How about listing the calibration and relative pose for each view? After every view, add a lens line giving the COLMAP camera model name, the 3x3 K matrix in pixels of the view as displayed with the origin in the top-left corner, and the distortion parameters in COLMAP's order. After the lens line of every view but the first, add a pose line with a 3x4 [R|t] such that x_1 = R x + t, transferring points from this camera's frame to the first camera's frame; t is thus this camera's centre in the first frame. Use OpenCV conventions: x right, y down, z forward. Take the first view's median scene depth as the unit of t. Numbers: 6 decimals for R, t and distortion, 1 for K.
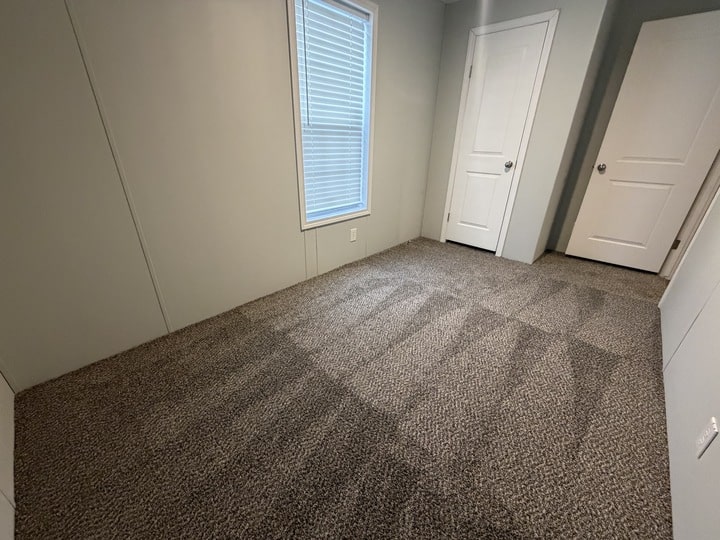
lens RADIAL K [[289.6, 0, 366.2], [0, 289.6, 274.7], [0, 0, 1]] dist [0.000670, -0.000086]
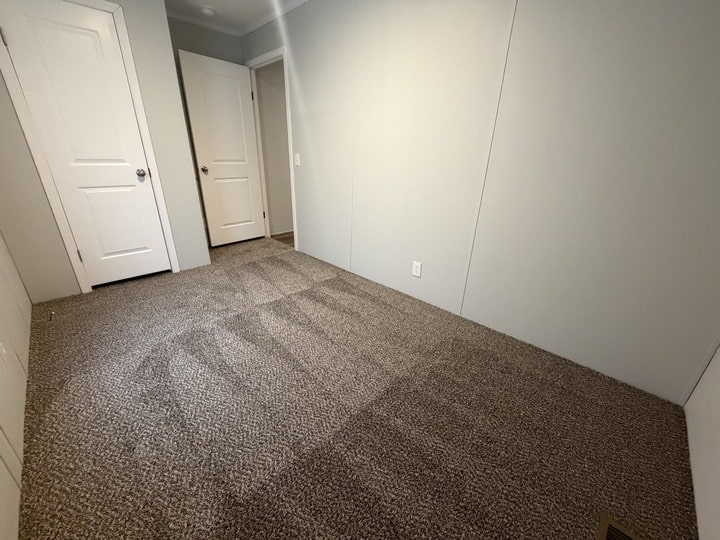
lens RADIAL K [[287.3, 0, 357.9], [0, 287.3, 270.2], [0, 0, 1]] dist [-0.001443, -0.000387]
pose [[0.032220, -0.387979, 0.921105, -0.447856], [0.400240, 0.849473, 0.343806, -0.193045], [-0.915844, 0.357586, 0.182654, 0.403345]]
